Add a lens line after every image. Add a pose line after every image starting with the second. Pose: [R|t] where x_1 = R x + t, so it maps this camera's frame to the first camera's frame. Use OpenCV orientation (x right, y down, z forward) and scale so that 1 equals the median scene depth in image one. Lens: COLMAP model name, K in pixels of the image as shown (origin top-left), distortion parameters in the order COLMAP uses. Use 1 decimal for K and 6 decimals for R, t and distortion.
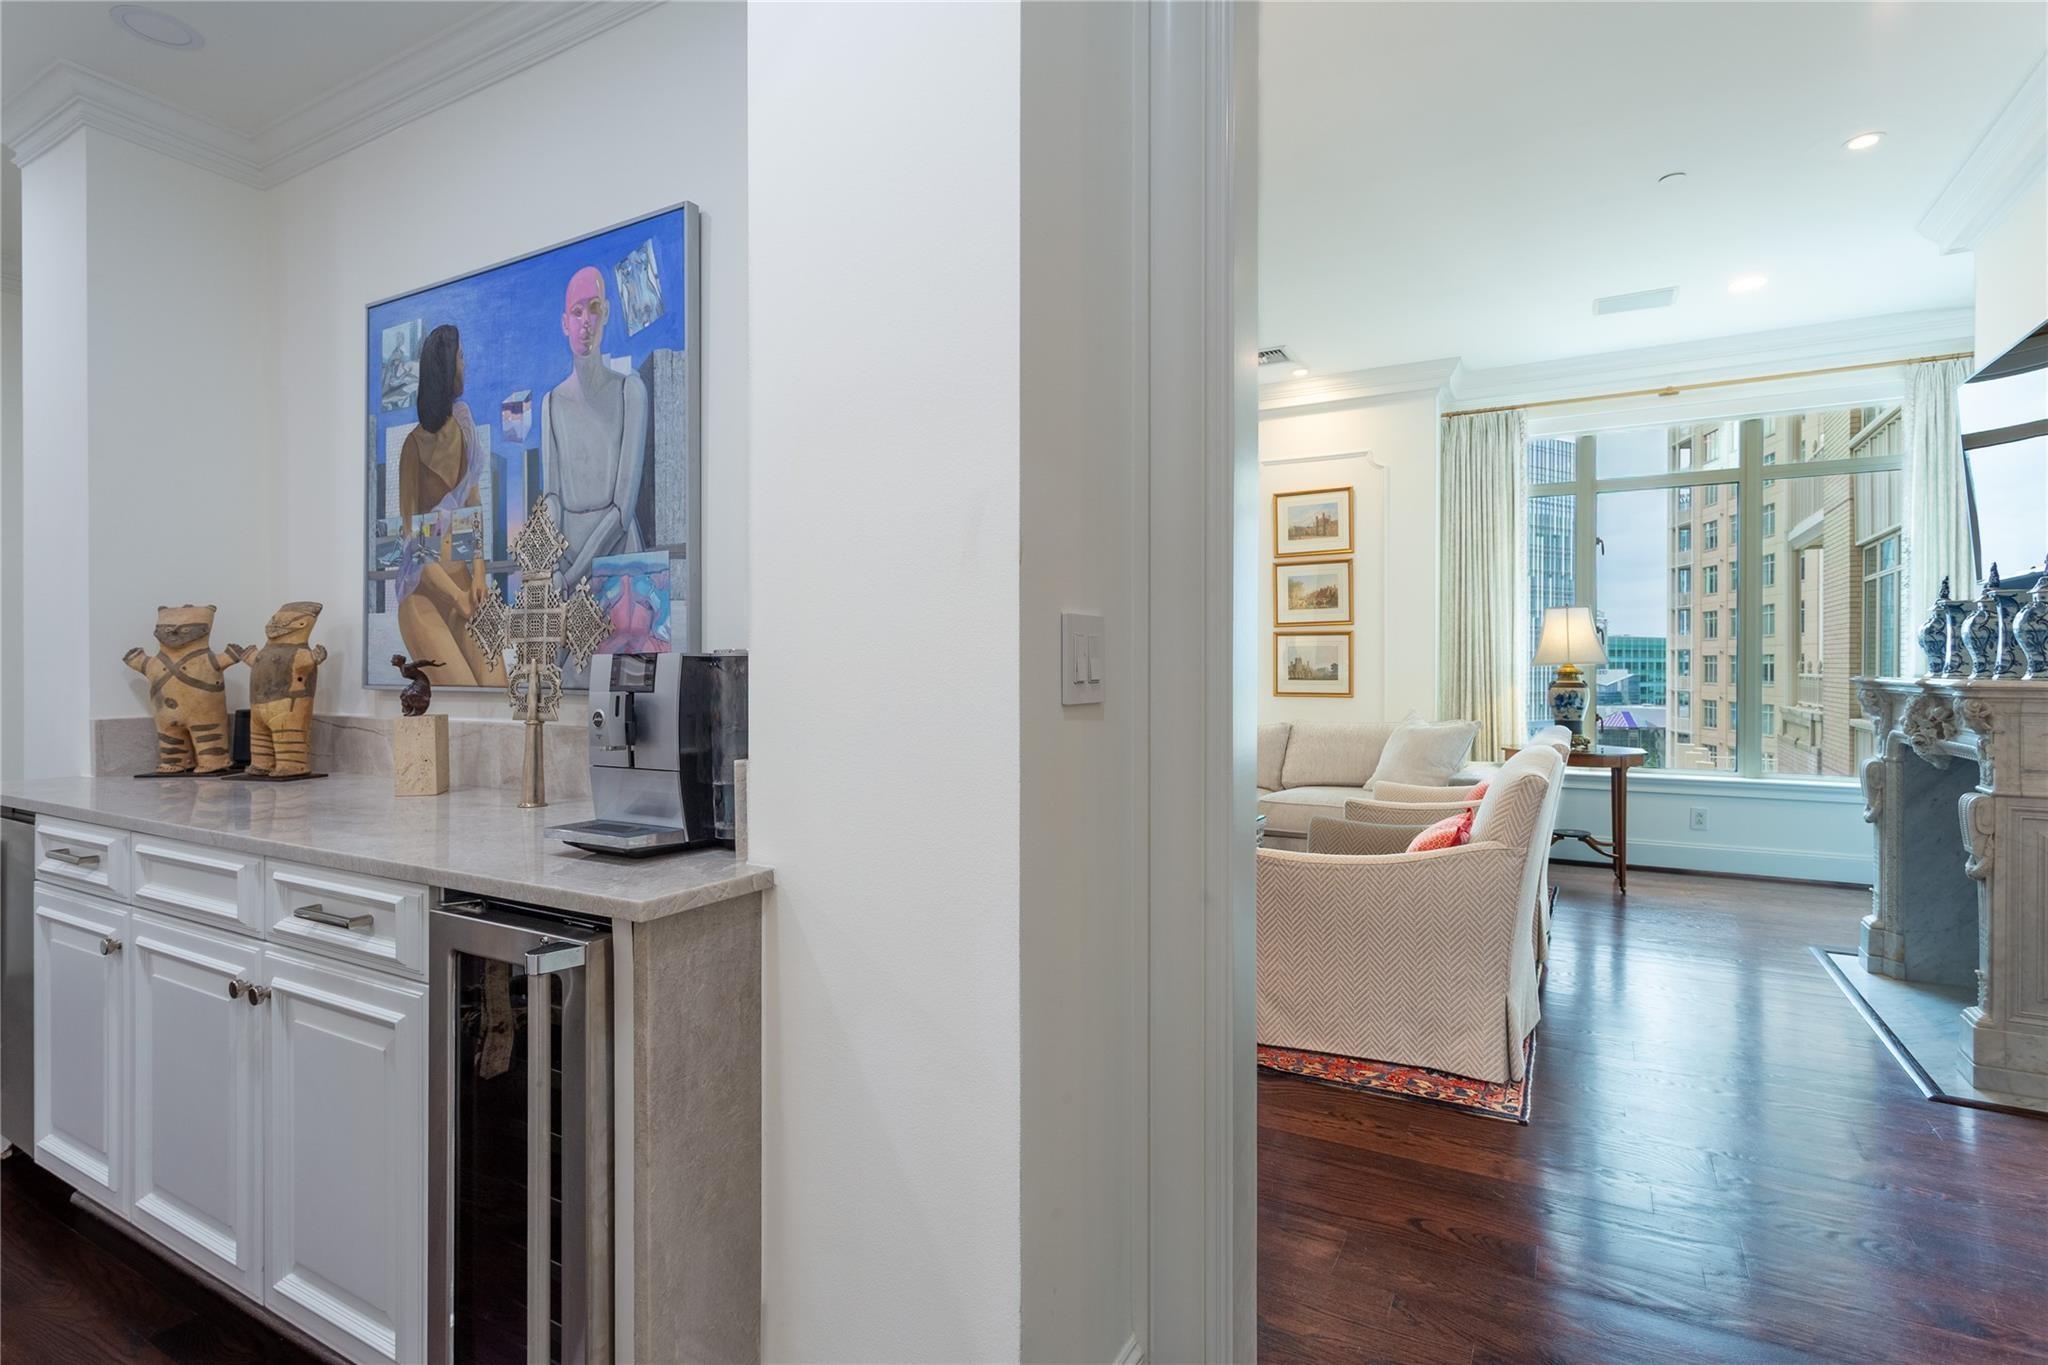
lens RADIAL K [[989.9, 0, 1026.7], [0, 989.9, 669.7], [0, 0, 1]] dist [0.001003, -0.000195]
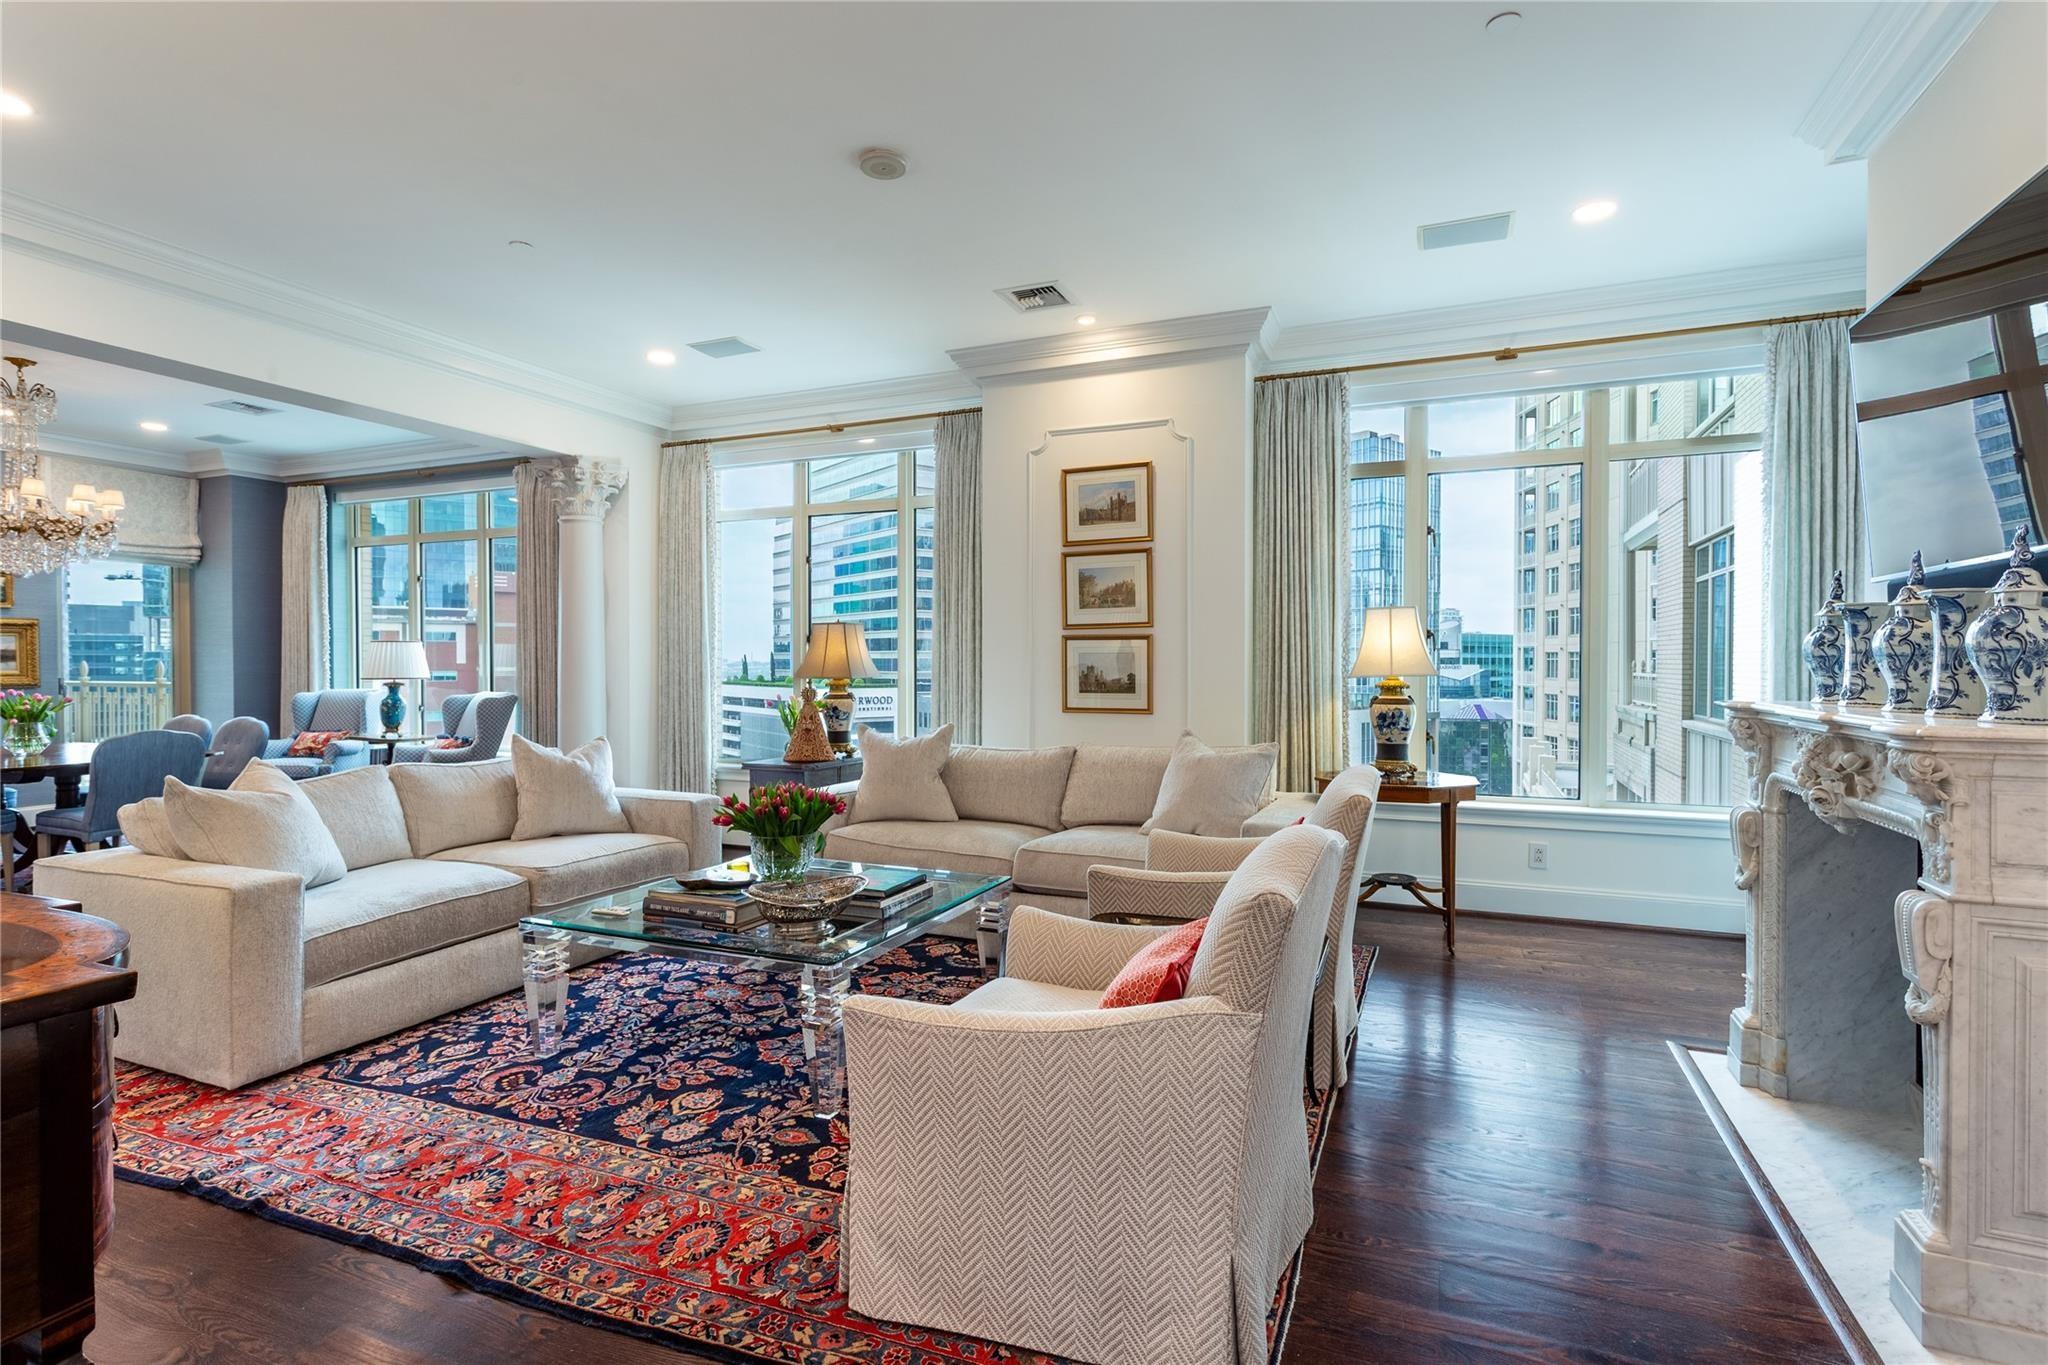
lens RADIAL K [[984.5, 0, 1021.5], [0, 984.5, 673.7], [0, 0, 1]] dist [-0.001178, 0.001061]
pose [[0.993970, -0.002407, 0.109629, 0.147655], [0.001486, 0.999963, 0.008487, -0.015338], [-0.109645, -0.008273, 0.993936, 0.213072]]
